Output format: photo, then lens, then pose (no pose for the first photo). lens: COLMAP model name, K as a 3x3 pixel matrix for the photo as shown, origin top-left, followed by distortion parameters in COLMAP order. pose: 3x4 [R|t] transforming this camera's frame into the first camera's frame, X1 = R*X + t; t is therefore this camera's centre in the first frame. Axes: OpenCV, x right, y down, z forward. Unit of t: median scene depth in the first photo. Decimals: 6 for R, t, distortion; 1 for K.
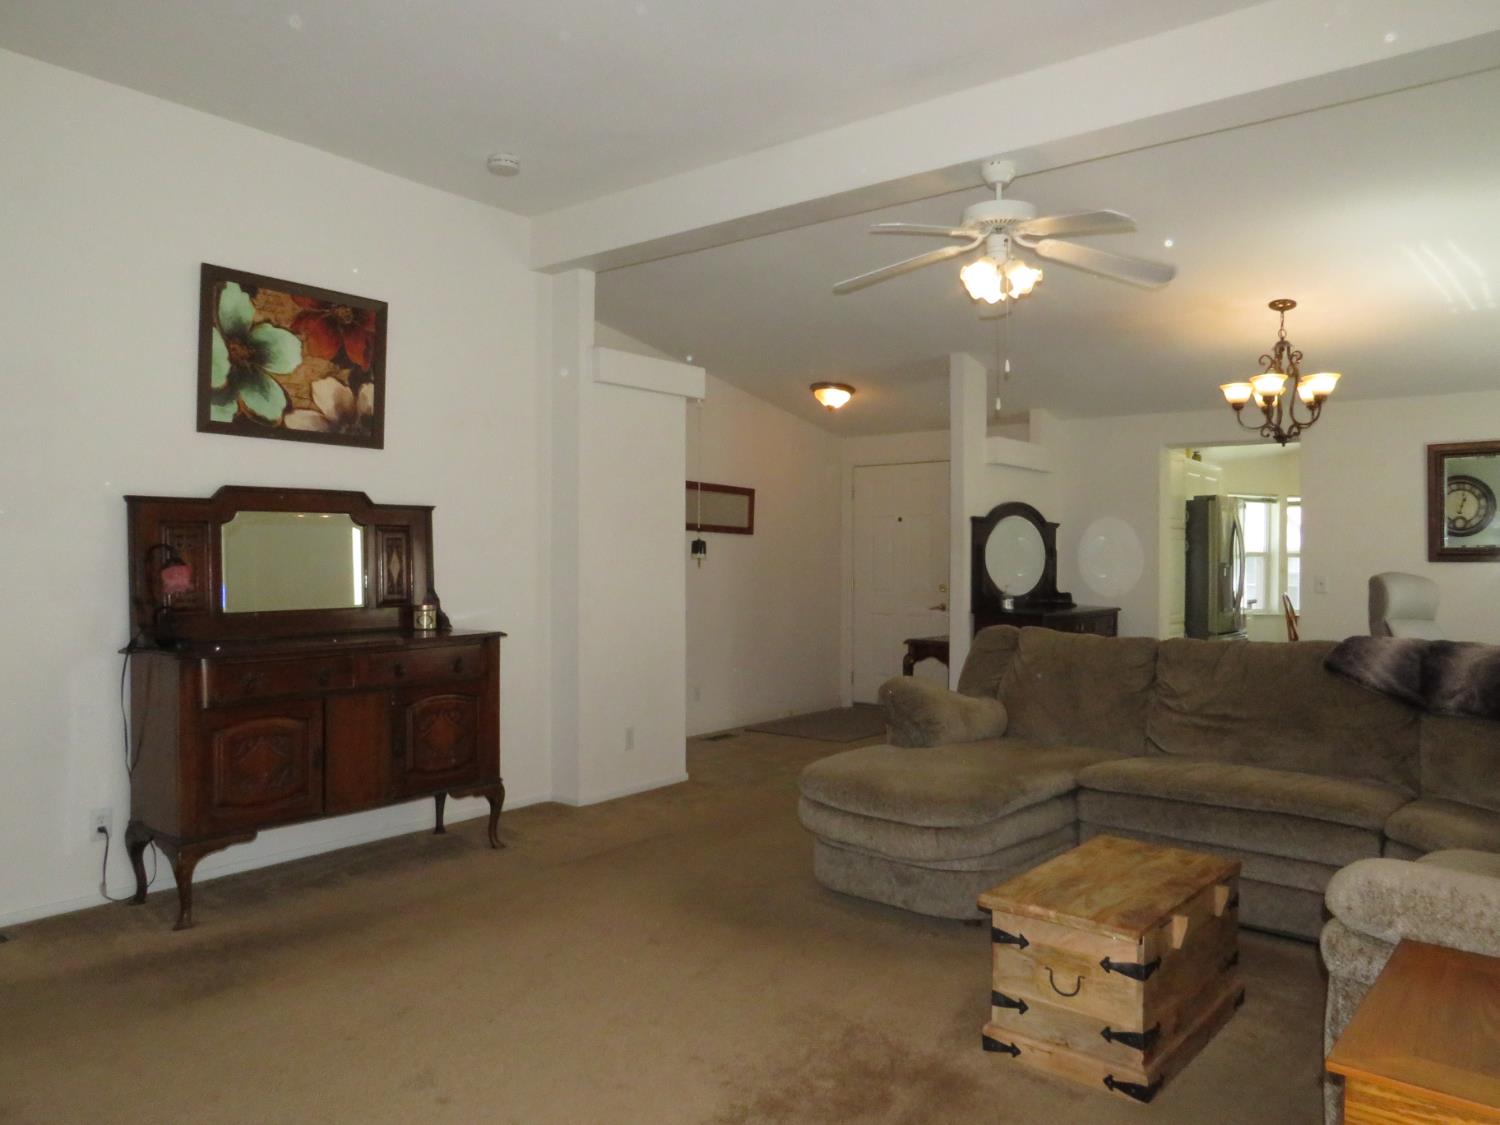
lens RADIAL K [[1067.2, 0, 749.4], [0, 1067.2, 558.7], [0, 0, 1]] dist [-0.008103, 0.003812]
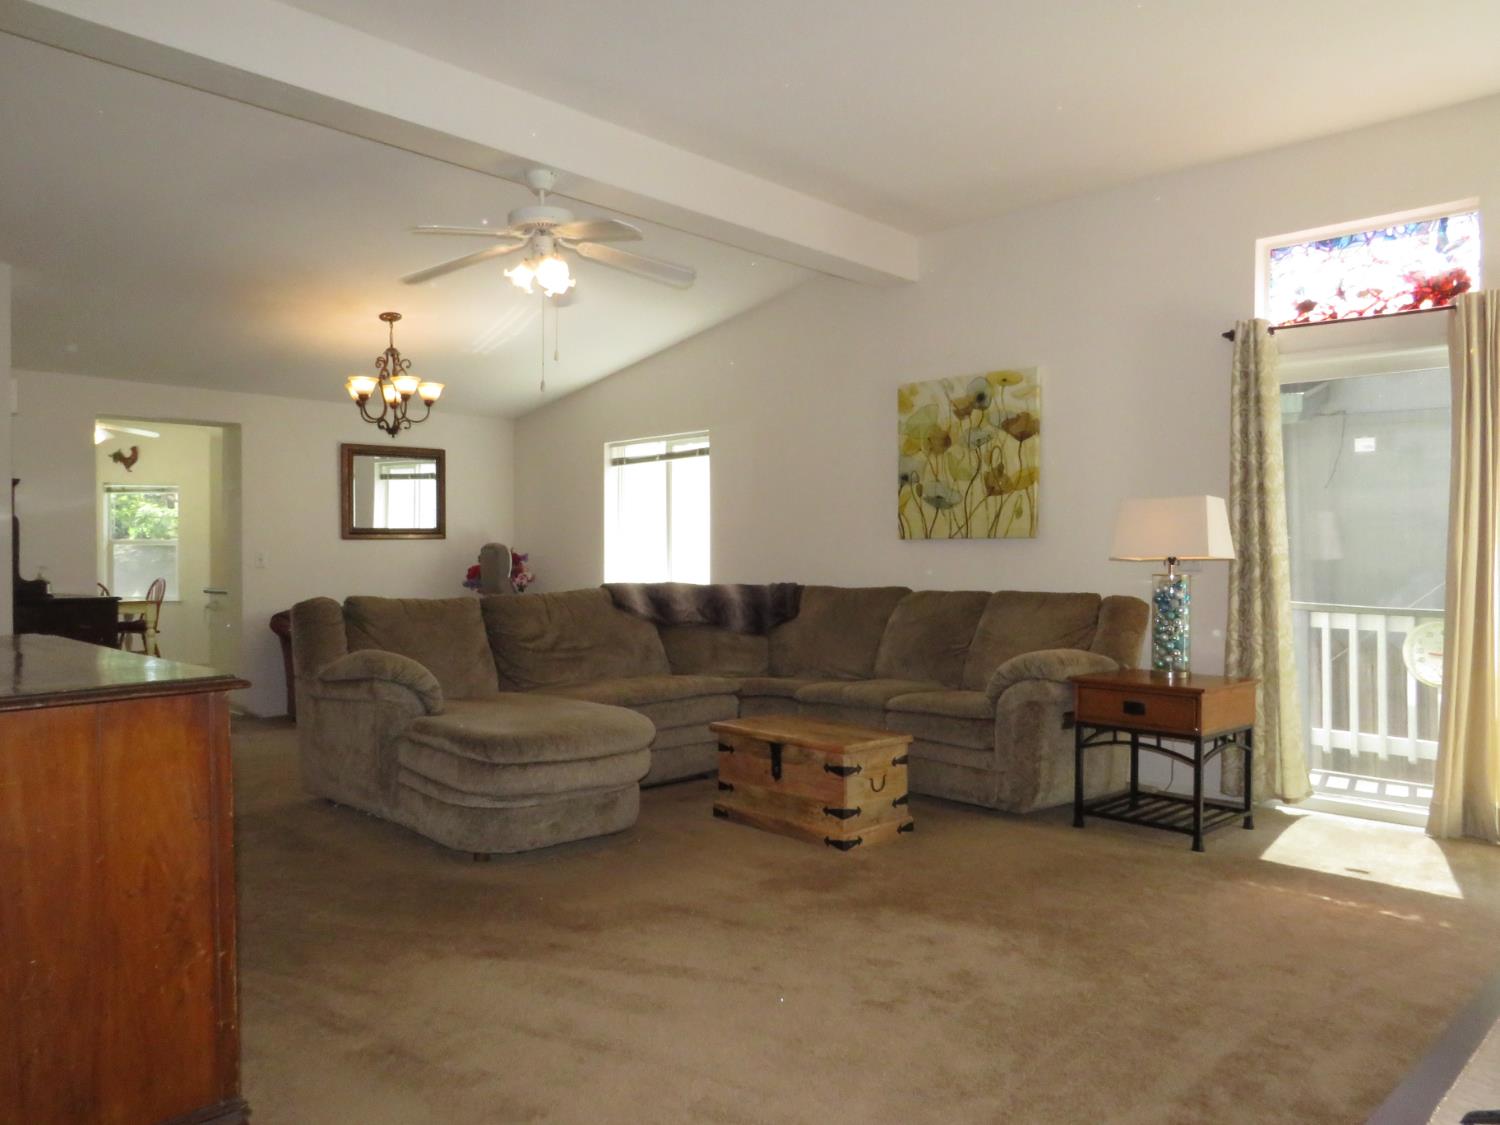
lens RADIAL K [[1067.2, 0, 753.3], [0, 1067.2, 562.0], [0, 0, 1]] dist [-0.008103, 0.003812]
pose [[0.118653, -0.013950, 0.992838, -0.752790], [0.009214, 0.999874, 0.012948, 0.024019], [-0.992893, 0.007612, 0.118767, 0.567451]]
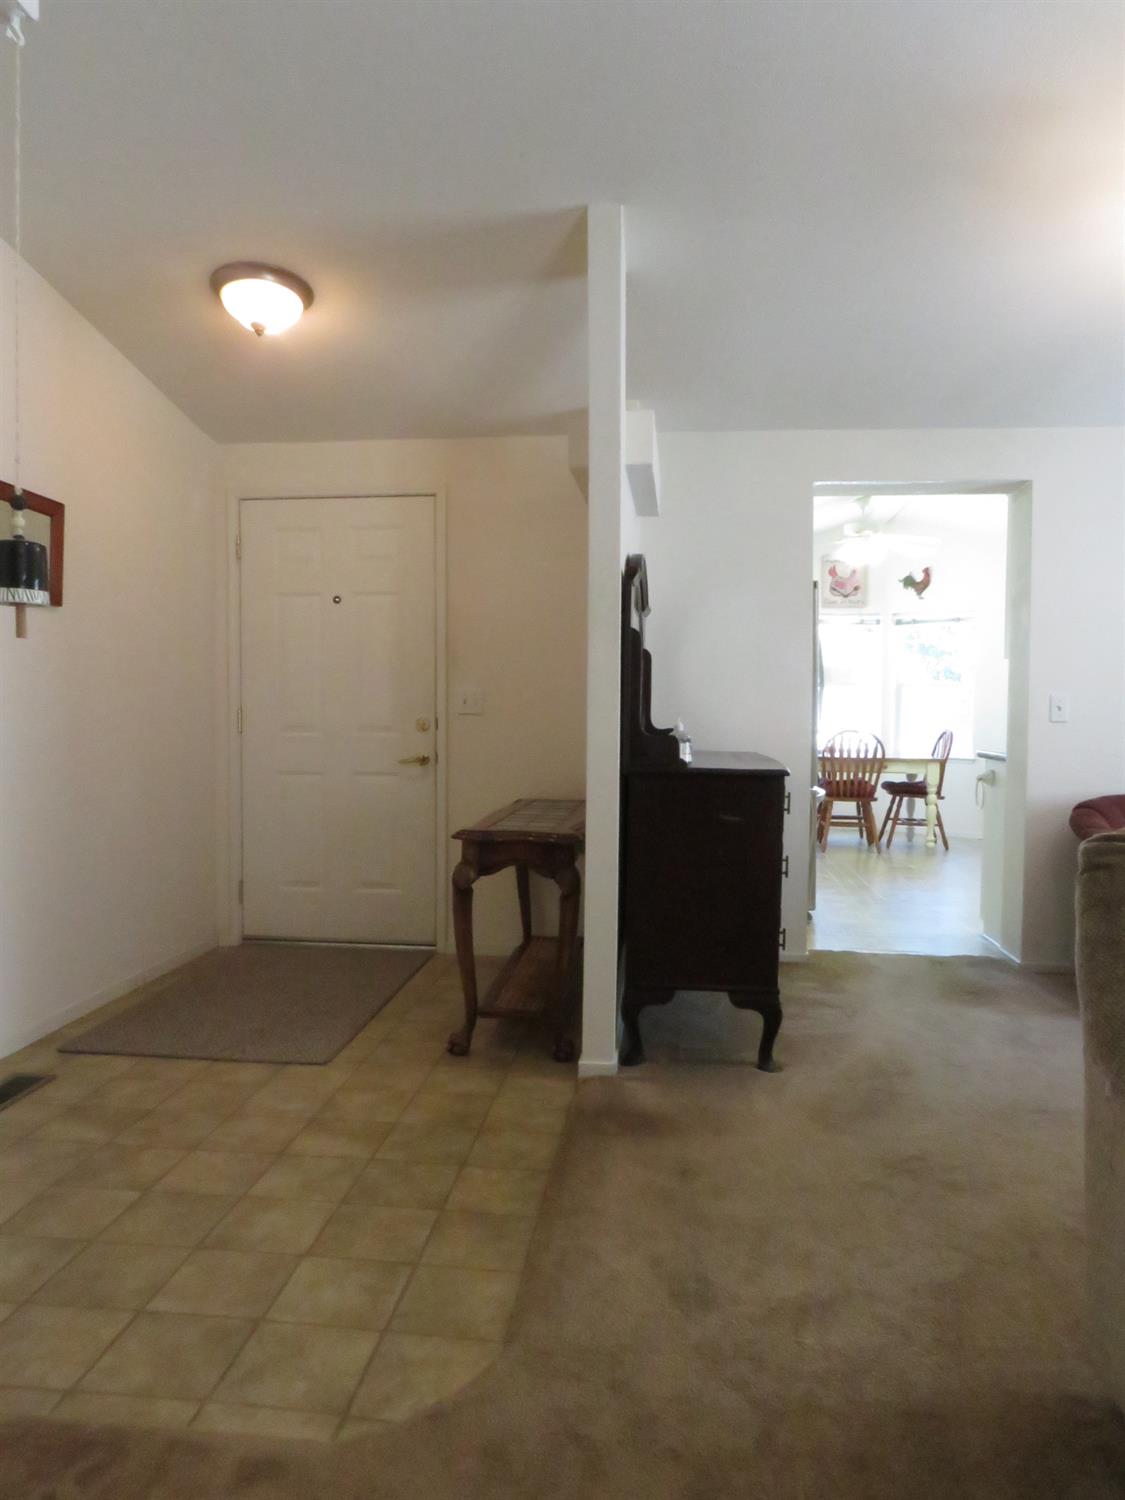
lens RADIAL K [[1067.2, 0, 558.9], [0, 1067.2, 743.2], [0, 0, 1]] dist [-0.008103, 0.003812]
pose [[0.851397, -0.018553, 0.524194, -0.098384], [-0.001642, 0.999275, 0.038034, 0.031895], [-0.524520, -0.033243, 0.850749, 0.937180]]
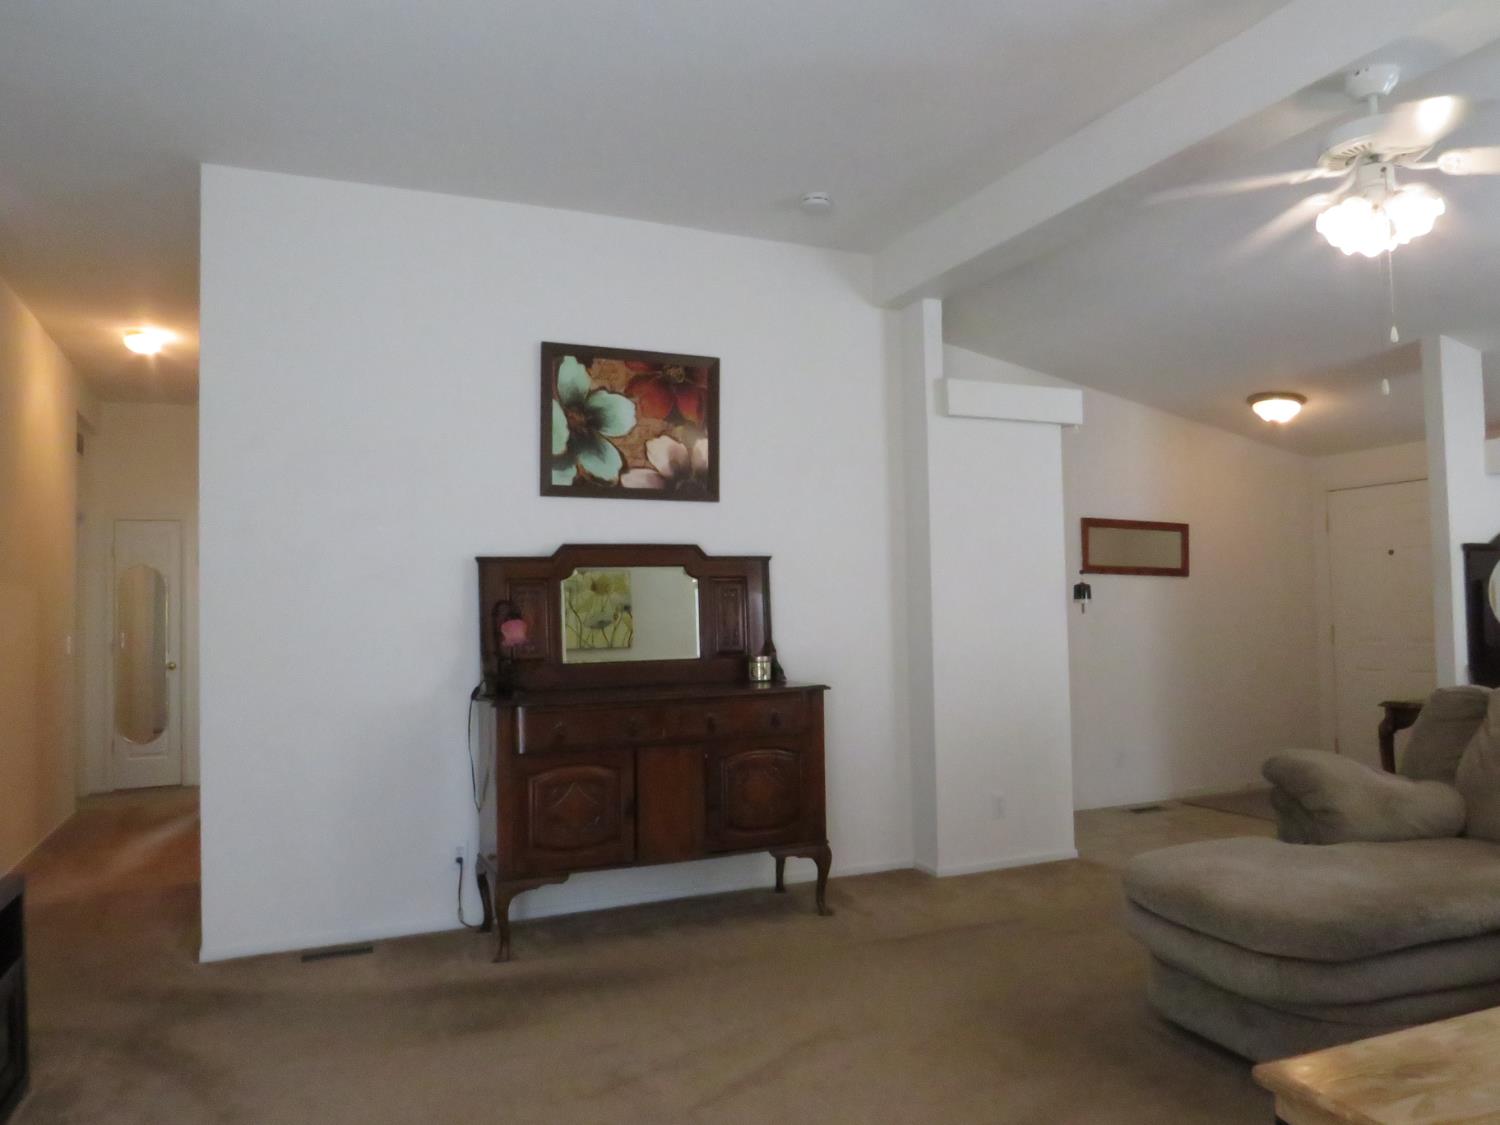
lens RADIAL K [[1067.2, 0, 756.5], [0, 1067.2, 561.3], [0, 0, 1]] dist [-0.008103, 0.003812]
pose [[0.890132, -0.038763, -0.454051, 0.155724], [0.017626, 0.998559, -0.050694, 0.005827], [0.455362, 0.037121, 0.889532, 0.125479]]
